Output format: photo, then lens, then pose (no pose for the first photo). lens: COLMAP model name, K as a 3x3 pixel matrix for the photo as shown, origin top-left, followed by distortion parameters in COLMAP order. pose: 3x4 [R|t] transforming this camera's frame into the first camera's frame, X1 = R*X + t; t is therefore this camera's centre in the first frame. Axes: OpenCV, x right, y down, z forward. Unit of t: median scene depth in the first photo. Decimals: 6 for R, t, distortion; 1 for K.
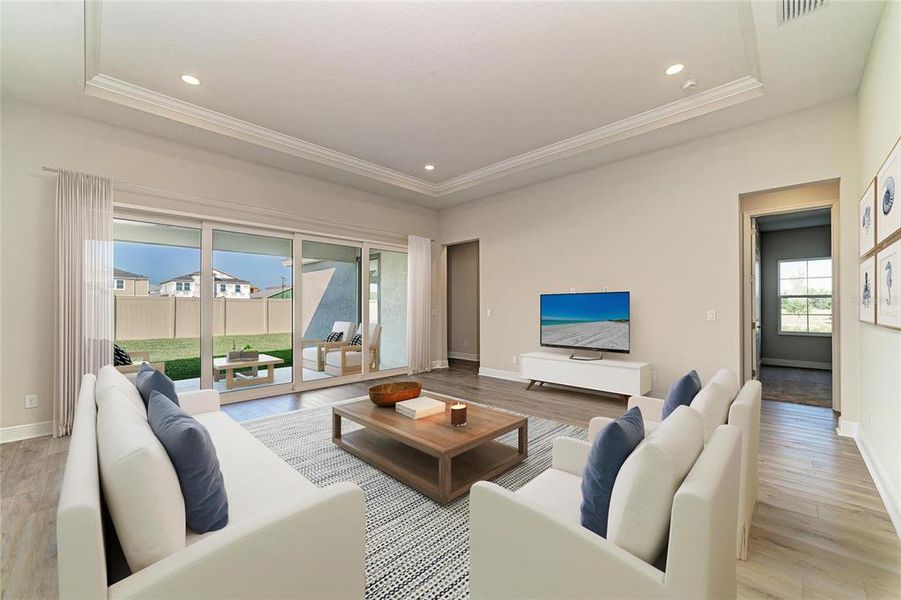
lens RADIAL K [[355.0, 0, 451.6], [0, 355.0, 308.1], [0, 0, 1]] dist [-0.015202, 0.004546]
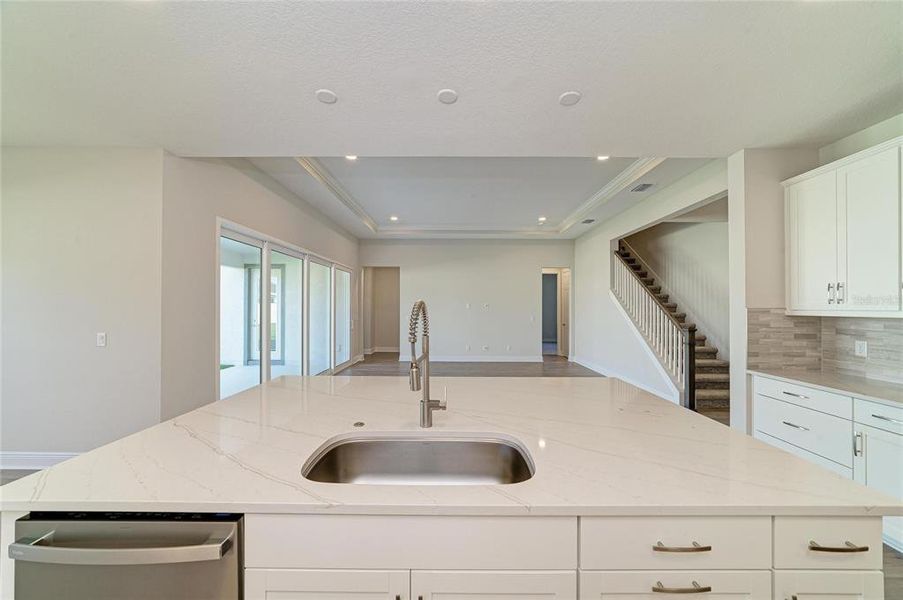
lens RADIAL K [[328.8, 0, 450.7], [0, 328.8, 303.4], [0, 0, 1]] dist [-0.014356, 0.001469]
pose [[0.730503, 0.015145, 0.682742, -0.686180], [-0.004463, 0.999839, -0.017403, -0.022840], [-0.682895, 0.009666, 0.730453, -0.118132]]
